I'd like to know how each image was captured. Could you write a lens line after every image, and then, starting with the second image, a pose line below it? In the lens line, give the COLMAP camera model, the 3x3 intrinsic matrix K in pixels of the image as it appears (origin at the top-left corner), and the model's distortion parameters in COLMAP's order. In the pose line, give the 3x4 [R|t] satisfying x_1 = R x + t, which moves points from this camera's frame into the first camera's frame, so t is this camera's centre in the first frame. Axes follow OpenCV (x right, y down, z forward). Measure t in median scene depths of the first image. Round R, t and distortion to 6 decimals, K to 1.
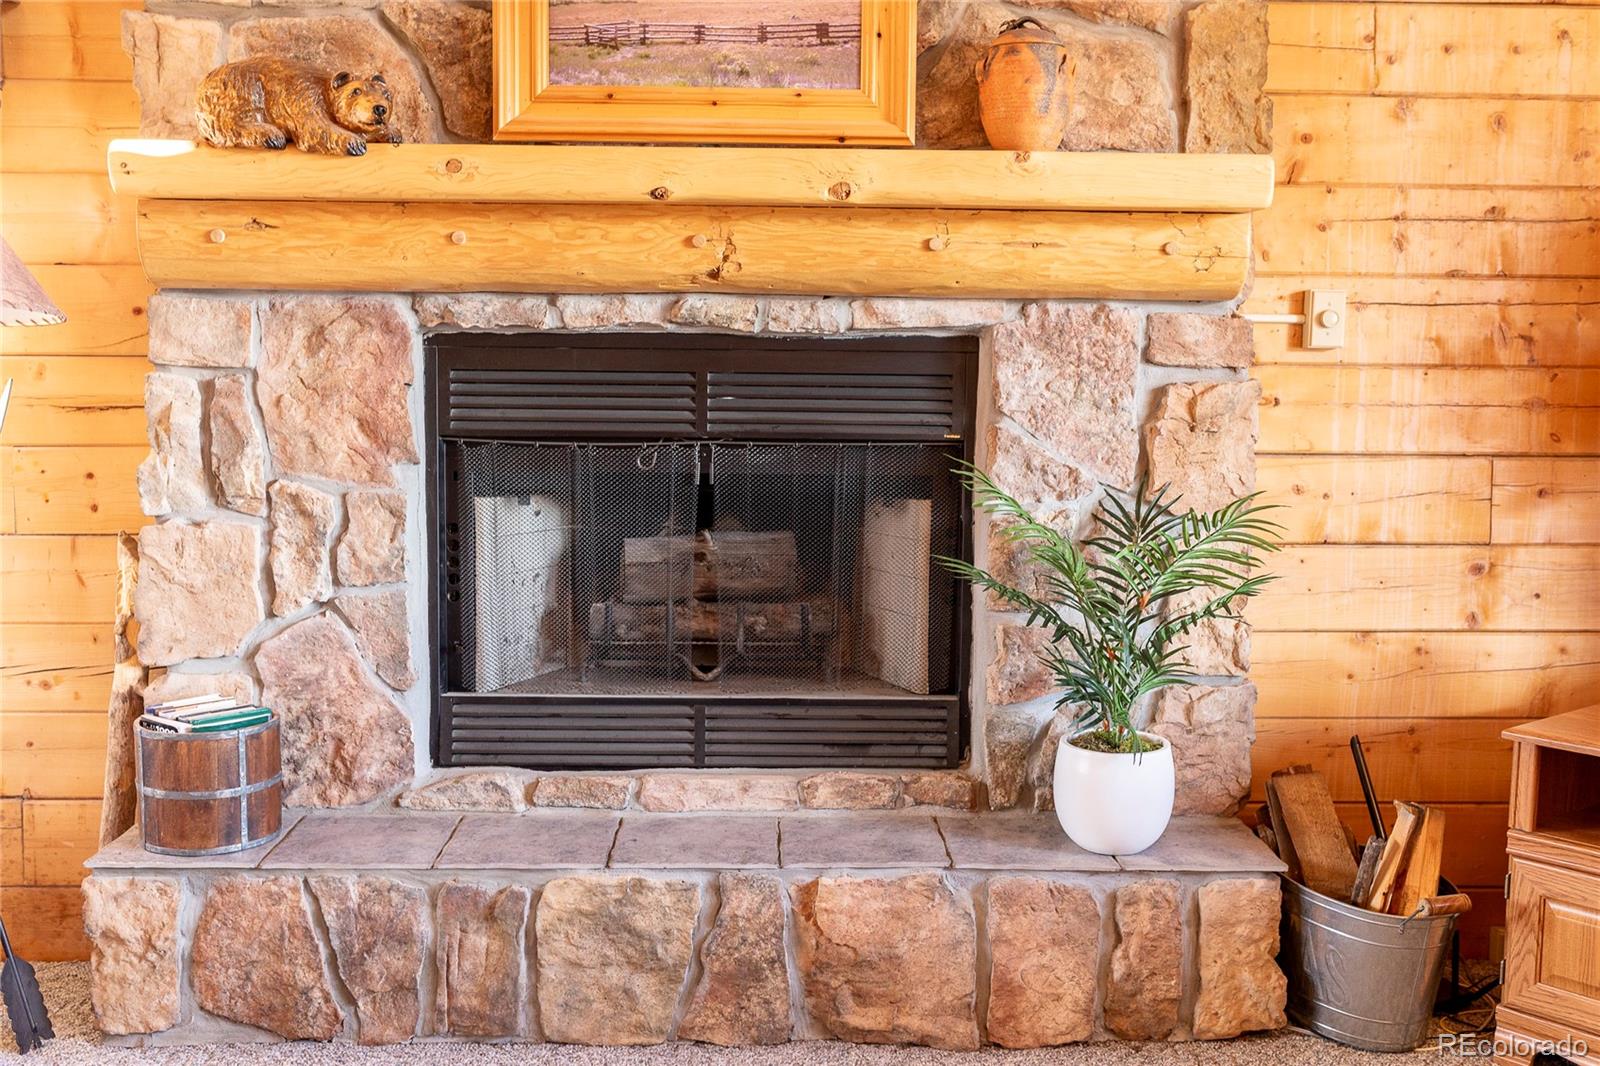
lens RADIAL K [[1588.6, 0, 800.0], [0, 1588.6, 533.0], [0, 0, 1]] dist [0.001416, -0.004594]
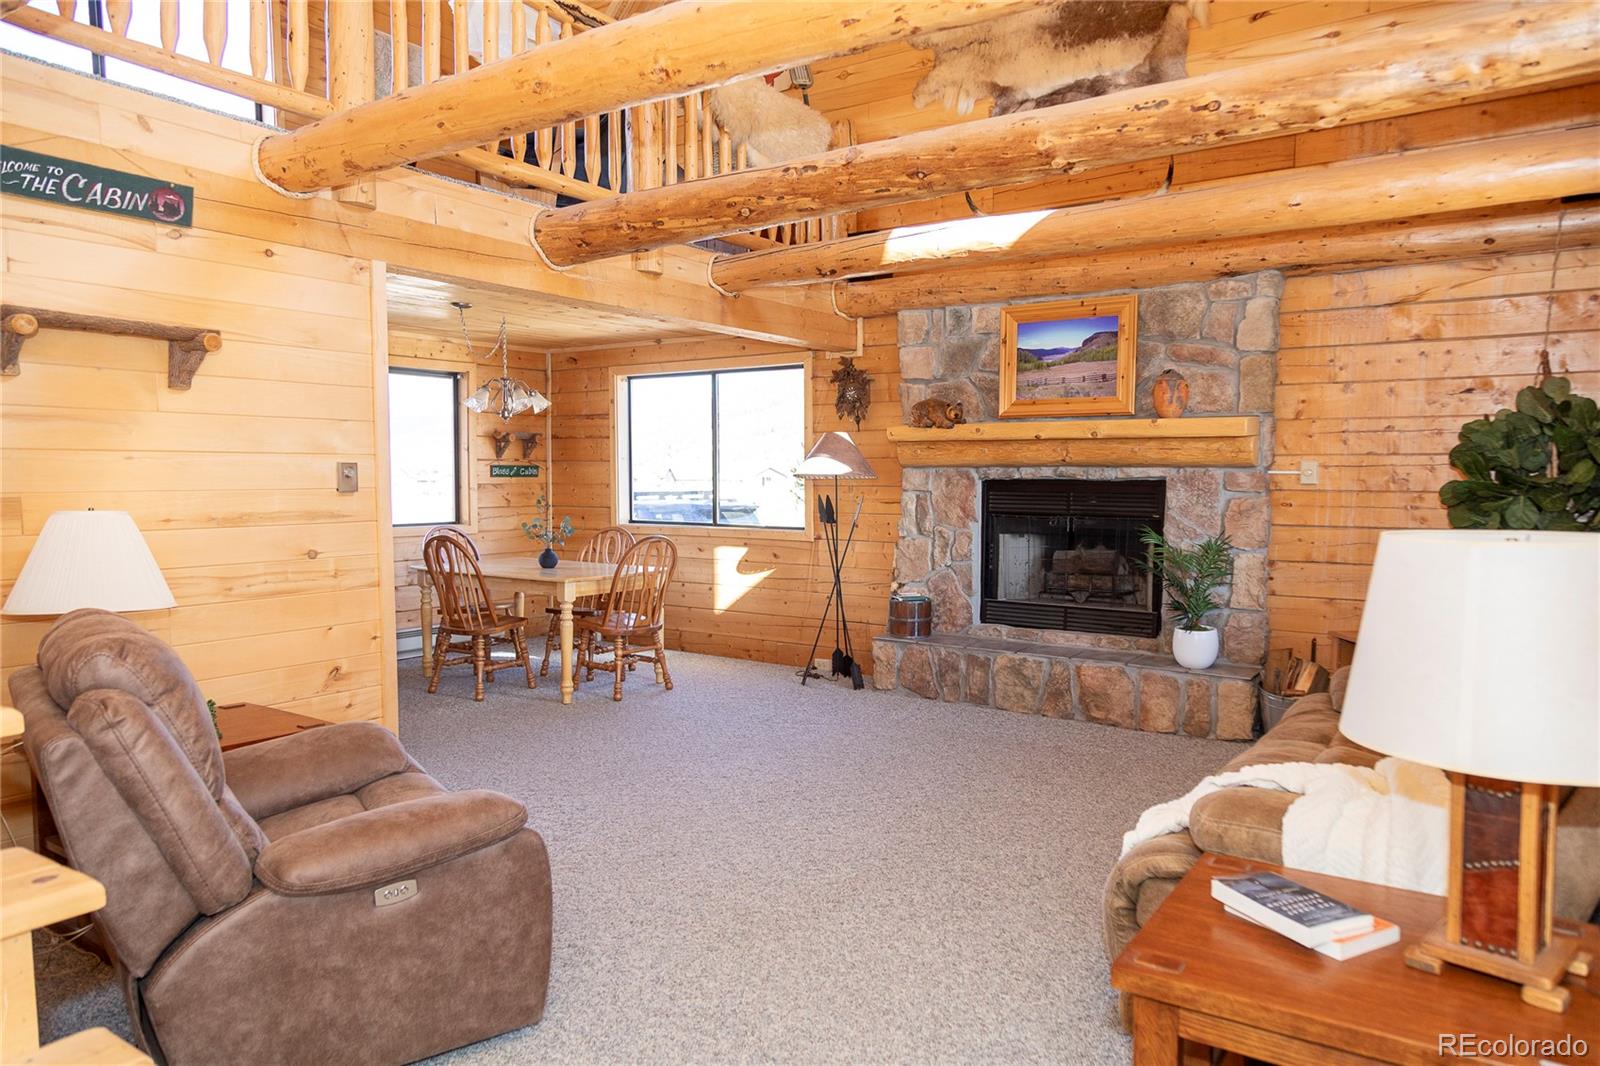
lens RADIAL K [[1046.3, 0, 812.5], [0, 1046.3, 541.6], [0, 0, 1]] dist [0.005791, 0.003149]
pose [[0.811029, 0.032479, -0.584104, 0.691738], [-0.049777, 0.998668, -0.013585, 0.038204], [0.582885, 0.040093, 0.811565, -0.835438]]
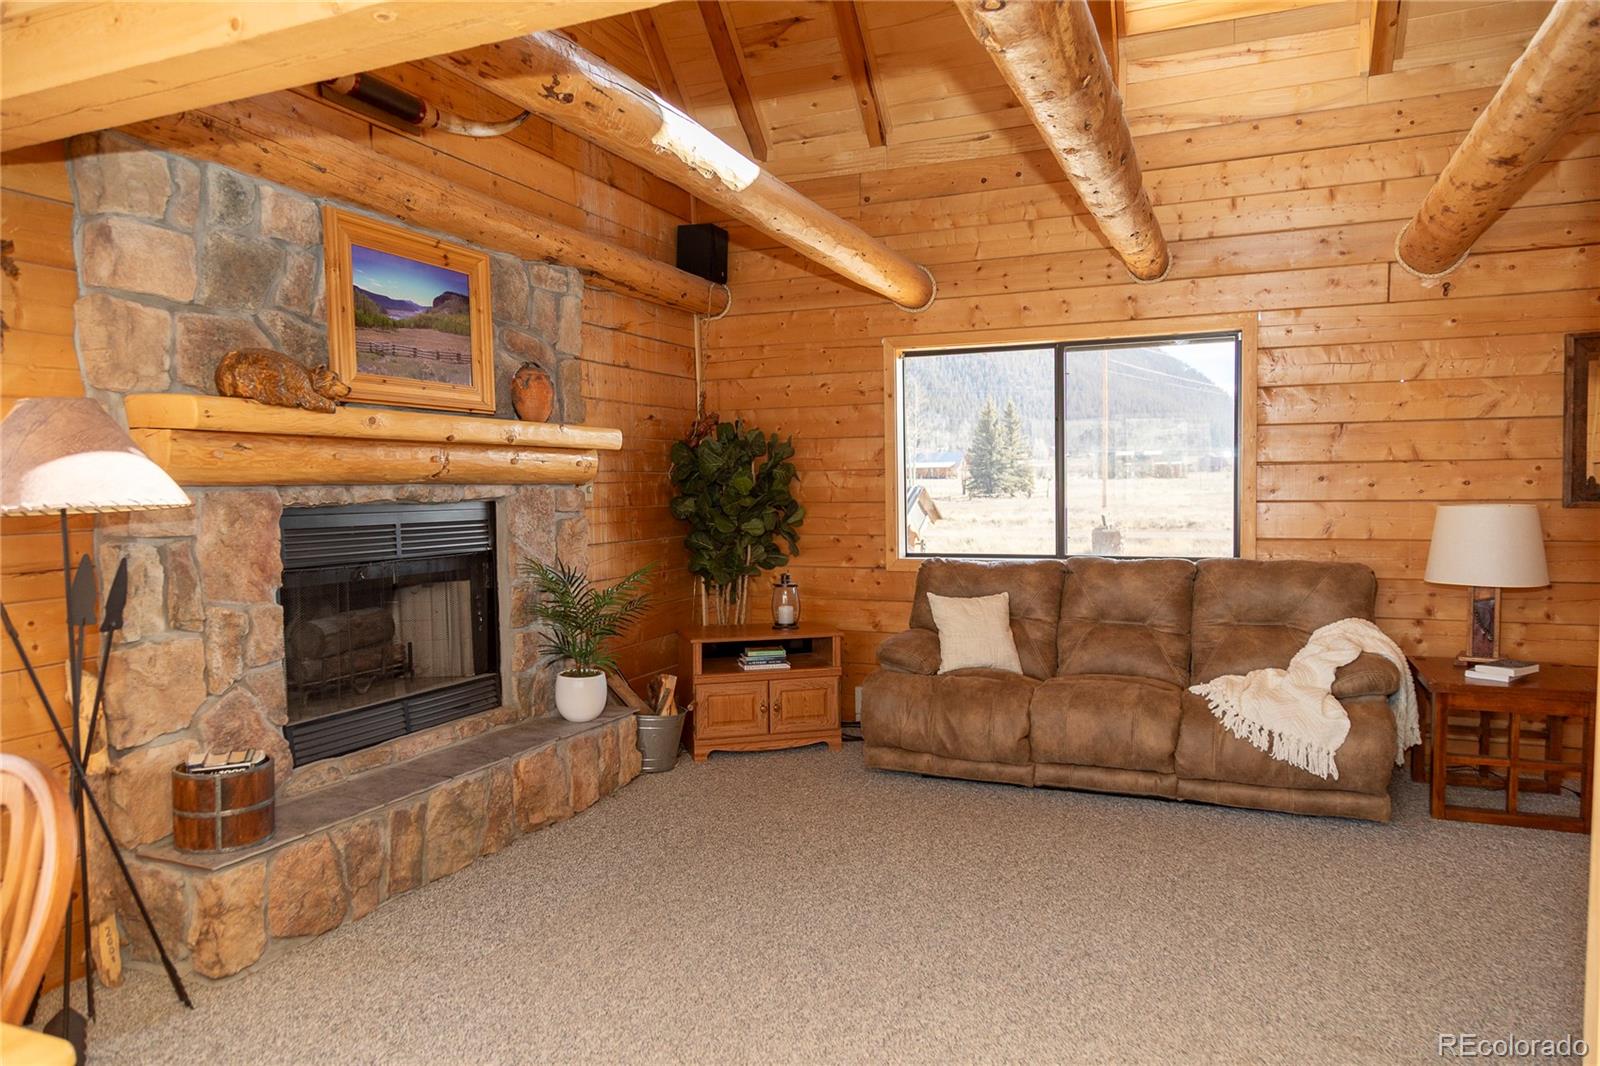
lens RADIAL K [[1045.6, 0, 804.3], [0, 1045.6, 538.3], [0, 0, 1]] dist [0.005040, 0.001655]
pose [[0.413766, -0.061676, 0.908292, -1.017900], [0.100935, 0.994659, 0.021560, -0.063591], [-0.904771, 0.082758, 0.417781, 0.044189]]
